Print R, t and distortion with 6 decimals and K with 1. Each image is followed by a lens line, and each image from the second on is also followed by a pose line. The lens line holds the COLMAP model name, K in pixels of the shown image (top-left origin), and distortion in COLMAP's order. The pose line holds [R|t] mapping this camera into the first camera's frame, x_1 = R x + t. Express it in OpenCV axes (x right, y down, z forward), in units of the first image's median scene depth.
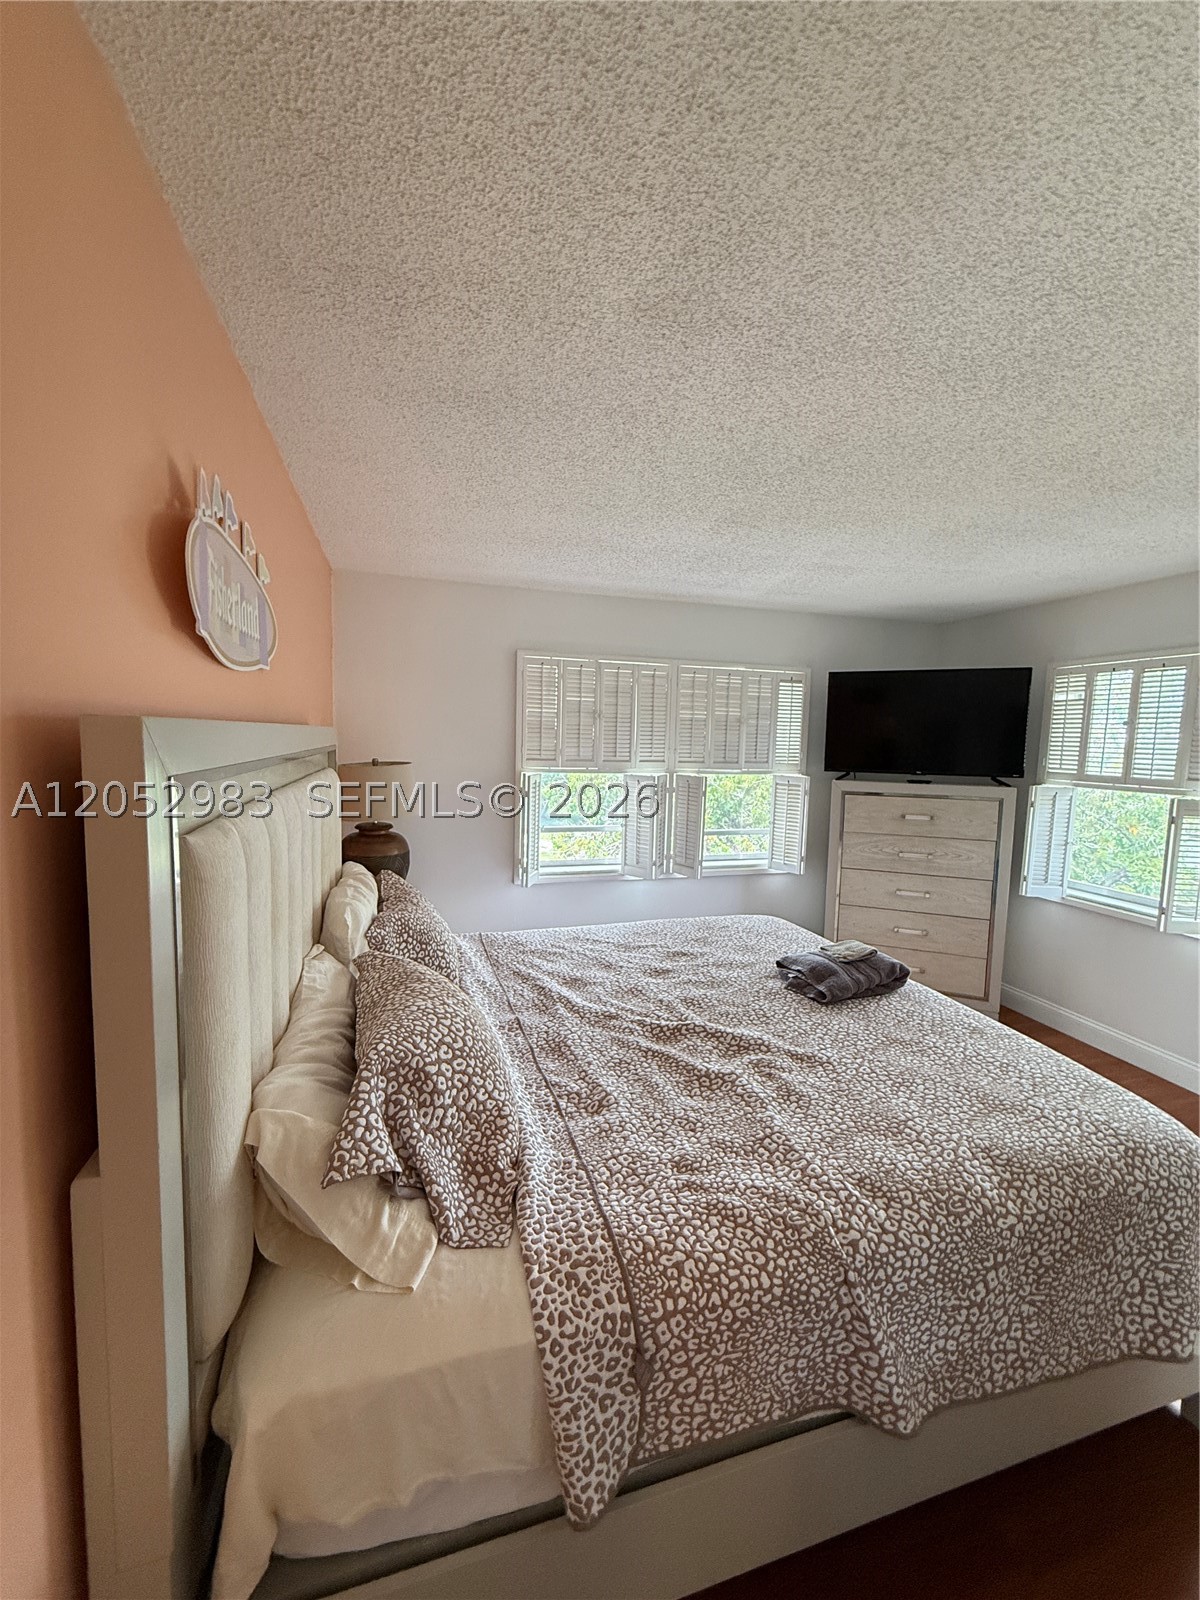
lens RADIAL K [[647.3, 0, 597.1], [0, 647.3, 800.2], [0, 0, 1]] dist [-0.003461, -0.000055]
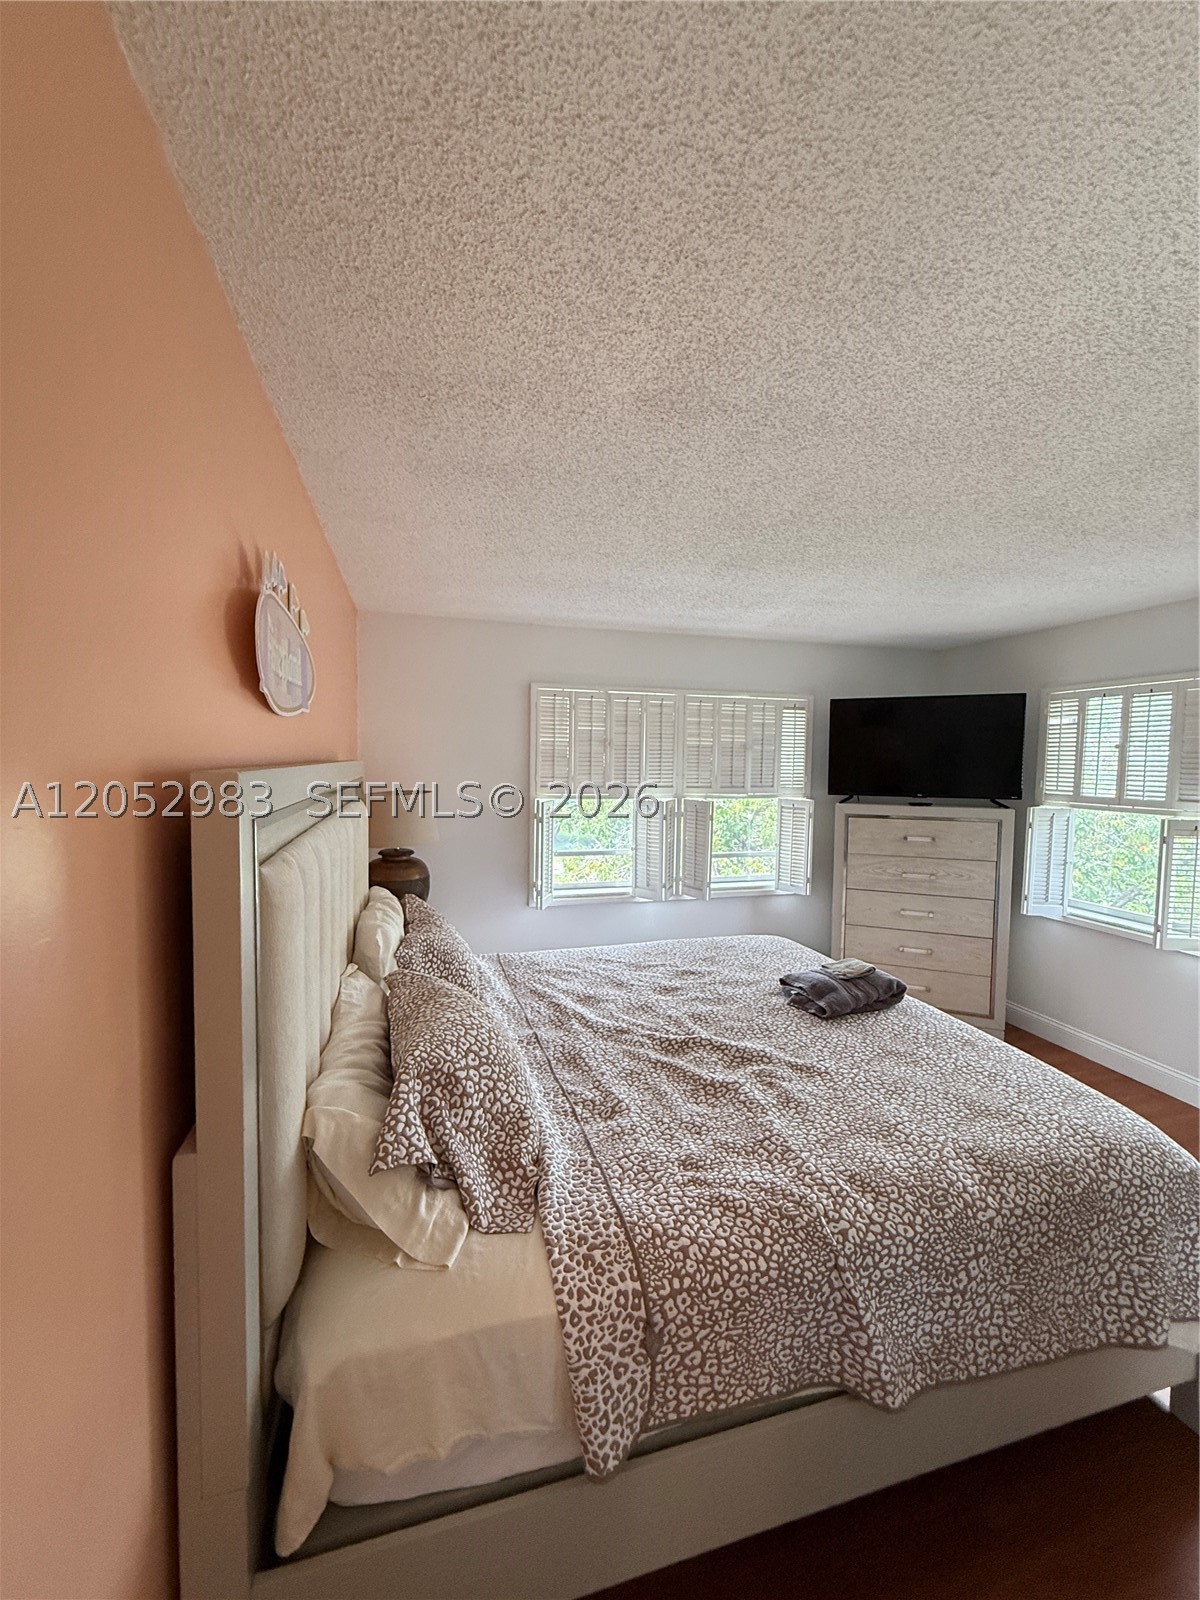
lens RADIAL K [[647.3, 0, 598.4], [0, 647.3, 796.0], [0, 0, 1]] dist [-0.003461, -0.000055]
pose [[0.999832, -0.009403, -0.015746, 0.002864], [0.008771, 0.999173, -0.039697, -0.016611], [0.016106, 0.039552, 0.999088, -0.127524]]
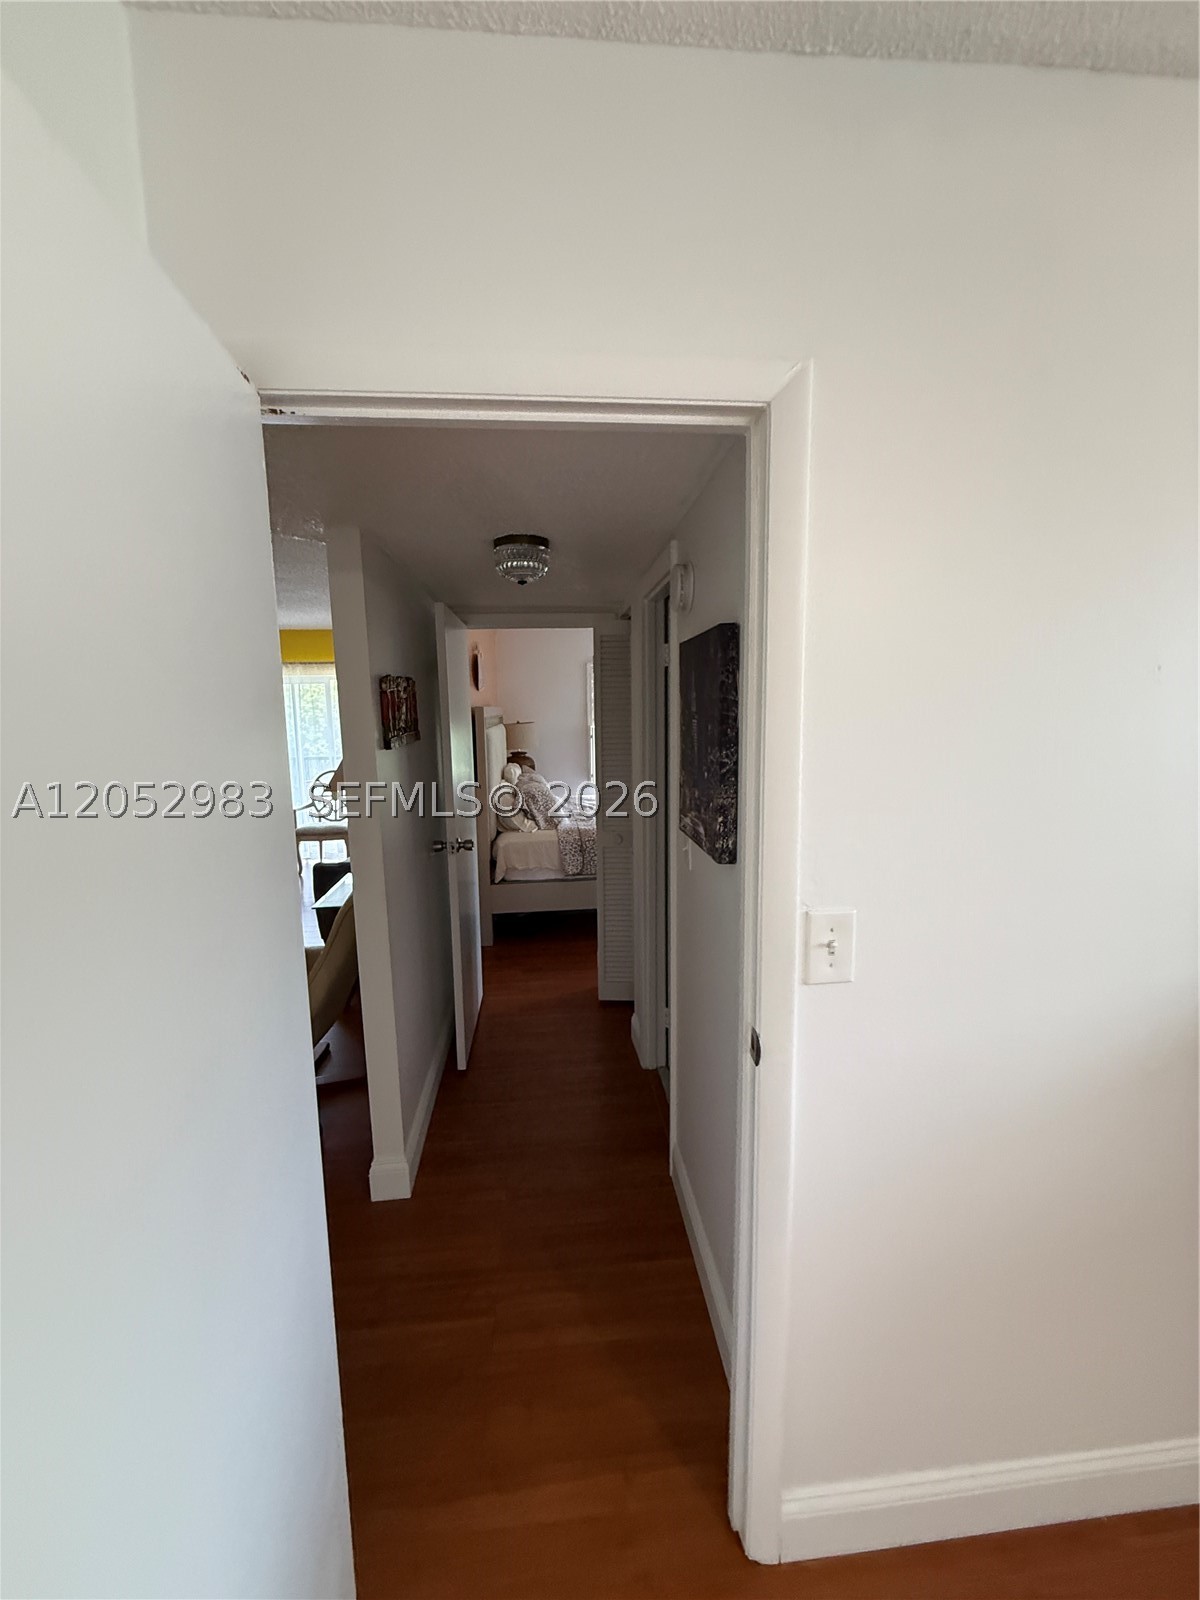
lens RADIAL K [[647.3, 0, 603.2], [0, 647.3, 799.0], [0, 0, 1]] dist [-0.003461, -0.000055]
pose [[0.979177, -0.019925, -0.202027, 0.875986], [0.028587, 0.998789, 0.040047, 0.290894], [0.200985, -0.044989, 0.978561, -2.584913]]
